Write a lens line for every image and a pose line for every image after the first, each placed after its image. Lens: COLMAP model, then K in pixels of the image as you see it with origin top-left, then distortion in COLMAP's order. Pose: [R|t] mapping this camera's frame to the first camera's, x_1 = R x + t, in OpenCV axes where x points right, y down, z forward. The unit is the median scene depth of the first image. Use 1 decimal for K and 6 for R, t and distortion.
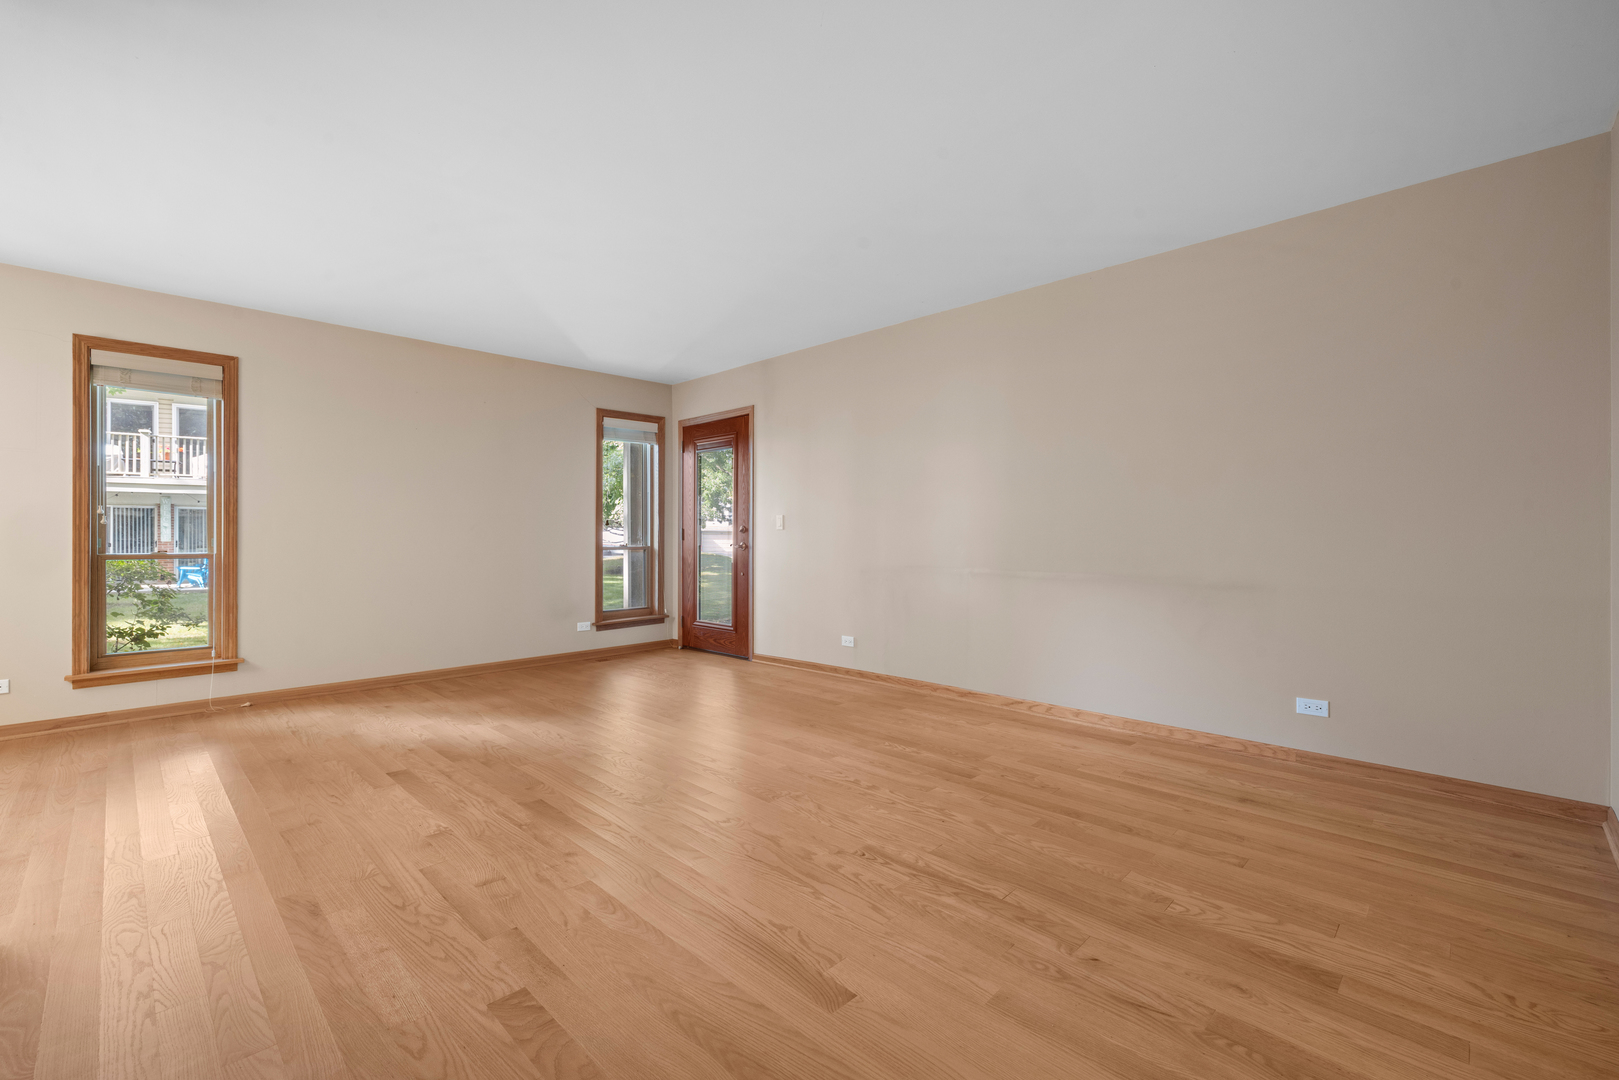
lens RADIAL K [[672.8, 0, 808.9], [0, 672.8, 536.8], [0, 0, 1]] dist [0.000018, -0.000234]
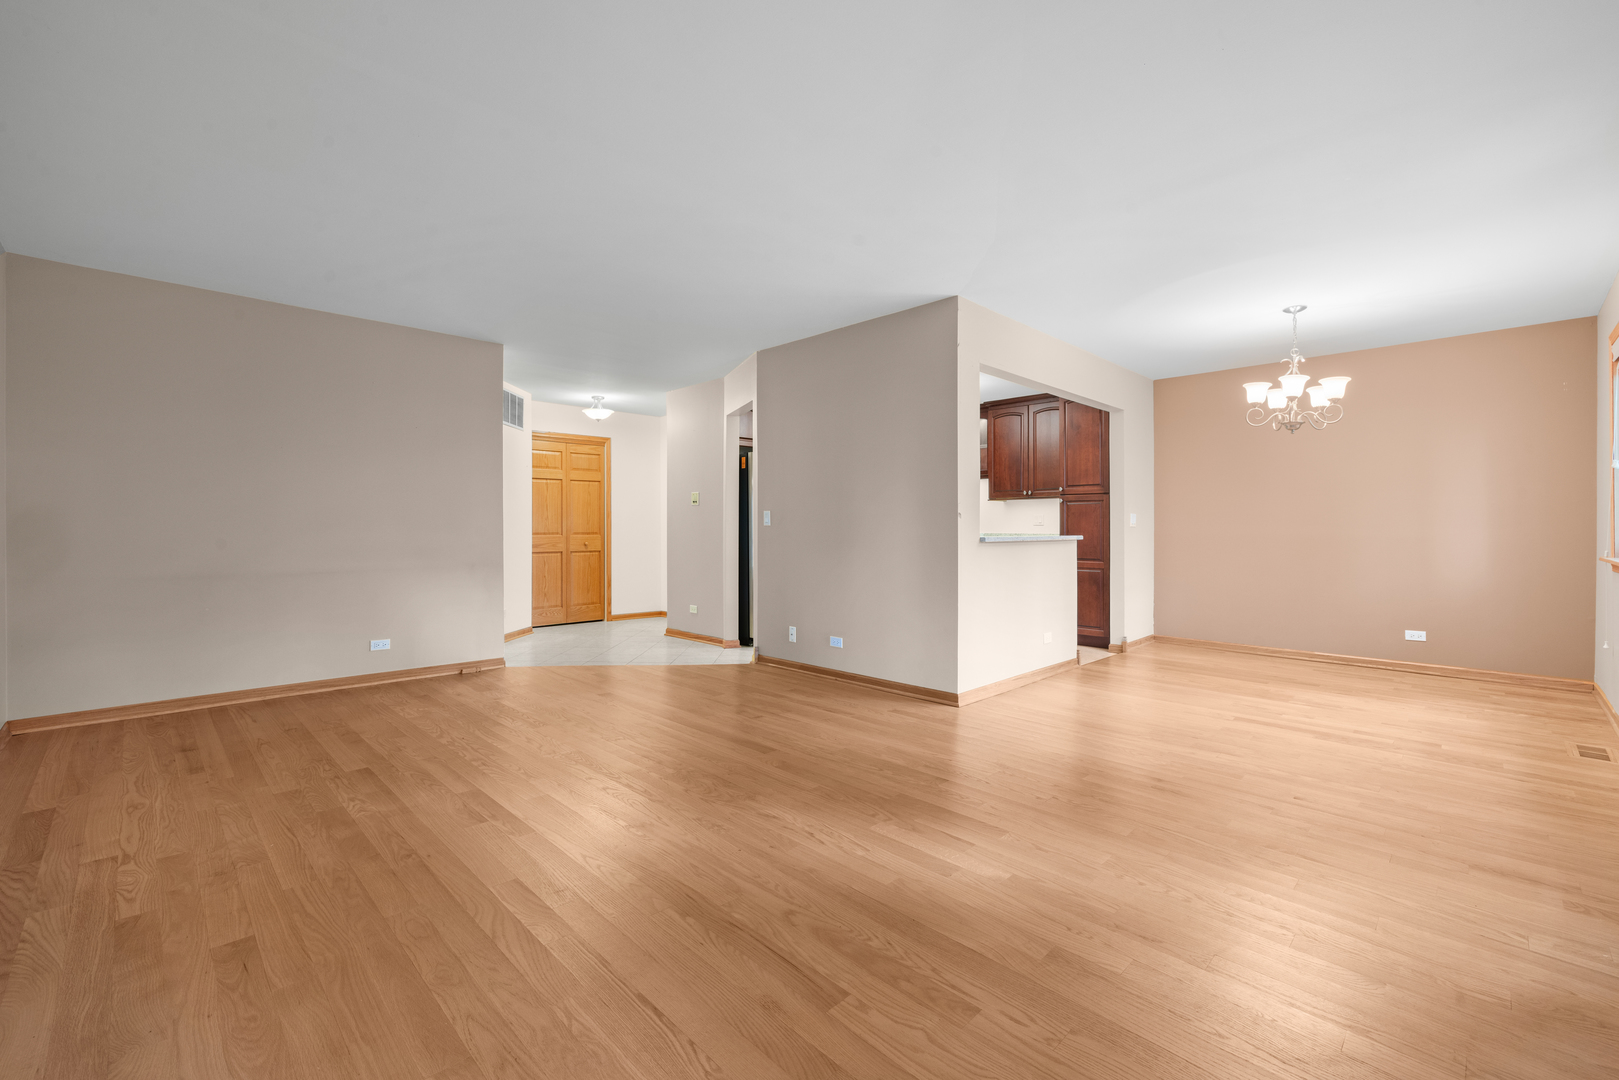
lens RADIAL K [[672.8, 0, 808.3], [0, 672.8, 535.5], [0, 0, 1]] dist [0.000018, -0.000234]
pose [[-0.999912, -0.000286, 0.013290, -0.438837], [-0.000140, 0.999939, 0.011024, -0.009970], [-0.013292, 0.011021, -0.999851, 1.956849]]
